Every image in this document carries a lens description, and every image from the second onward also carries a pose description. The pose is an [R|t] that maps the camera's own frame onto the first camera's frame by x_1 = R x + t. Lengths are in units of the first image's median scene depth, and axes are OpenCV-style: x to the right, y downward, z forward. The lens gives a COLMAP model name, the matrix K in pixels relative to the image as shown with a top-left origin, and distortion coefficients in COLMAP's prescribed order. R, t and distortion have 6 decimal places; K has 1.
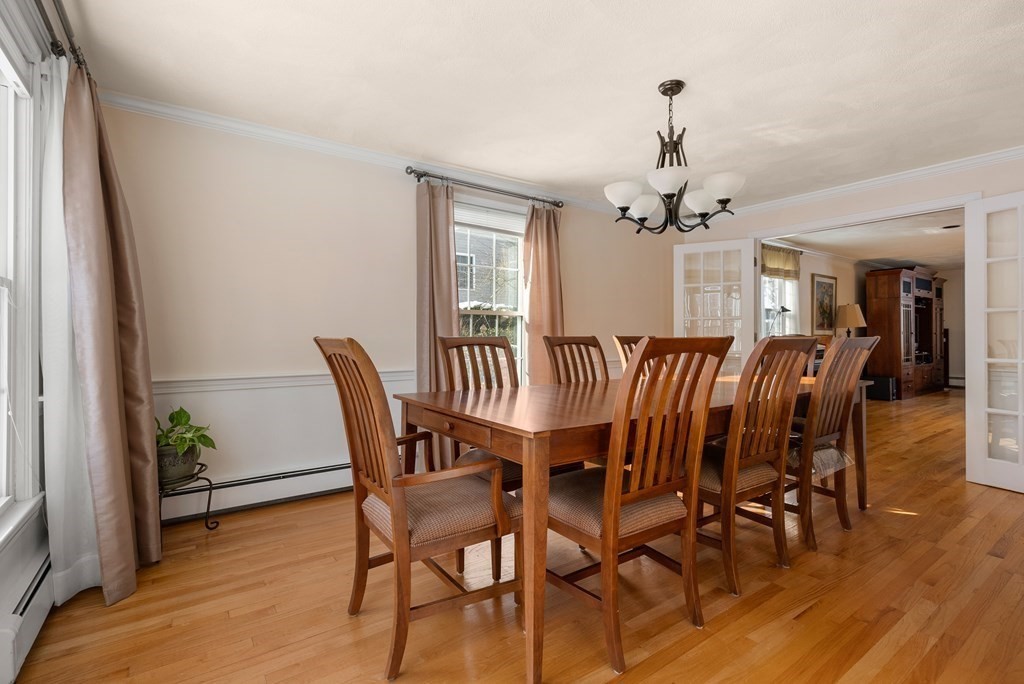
lens RADIAL K [[472.3, 0, 519.4], [0, 472.3, 337.5], [0, 0, 1]] dist [-0.000590, 0.000084]
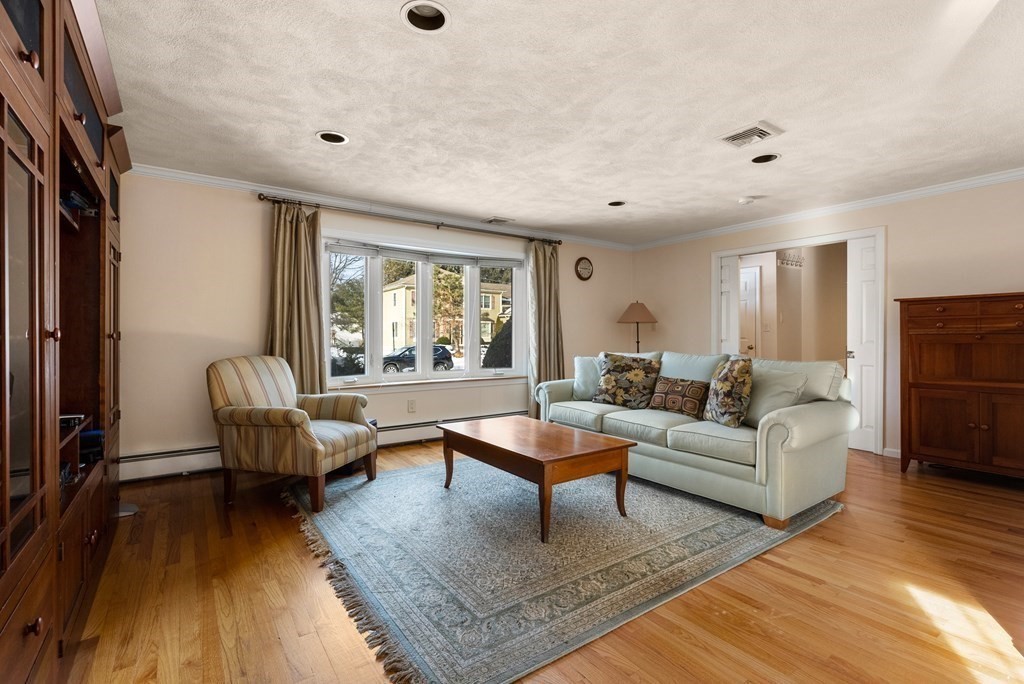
lens RADIAL K [[472.3, 0, 519.4], [0, 472.3, 337.5], [0, 0, 1]] dist [-0.000590, 0.000084]
pose [[0.007464, 0.000471, 0.999972, 0.669926], [-0.000646, 1.000000, -0.000466, -0.008318], [-0.999972, -0.000642, 0.007464, 0.832918]]
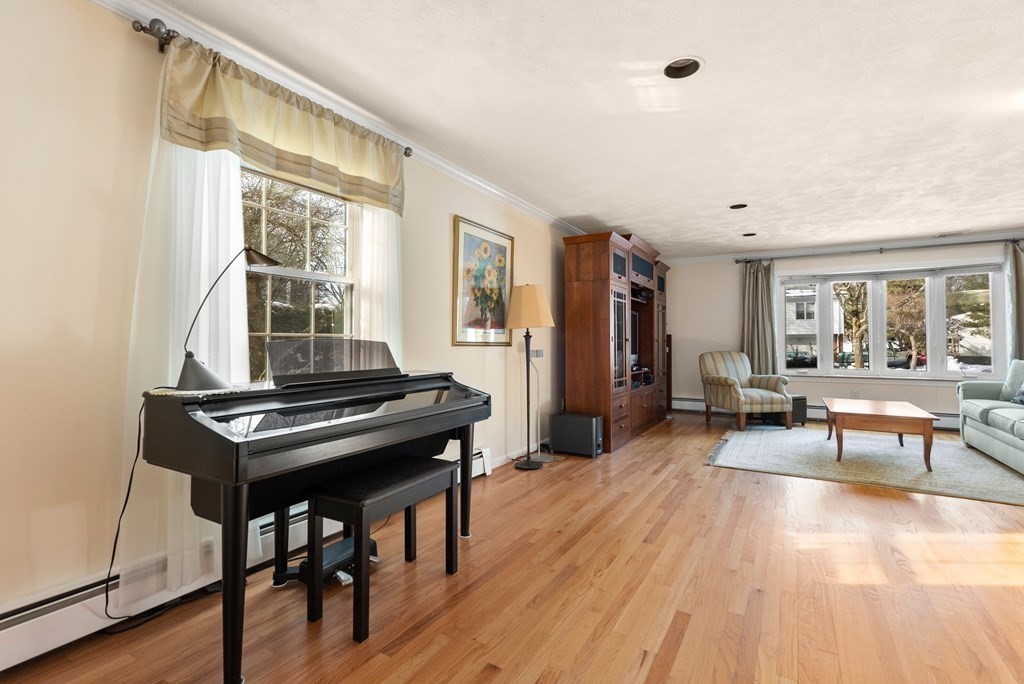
lens RADIAL K [[472.3, 0, 519.4], [0, 472.3, 337.5], [0, 0, 1]] dist [-0.000590, 0.000084]
pose [[0.909098, 0.008620, 0.416493, 0.438333], [-0.003482, 0.999908, -0.013095, -0.003511], [-0.416568, 0.010454, 0.909045, 0.486636]]
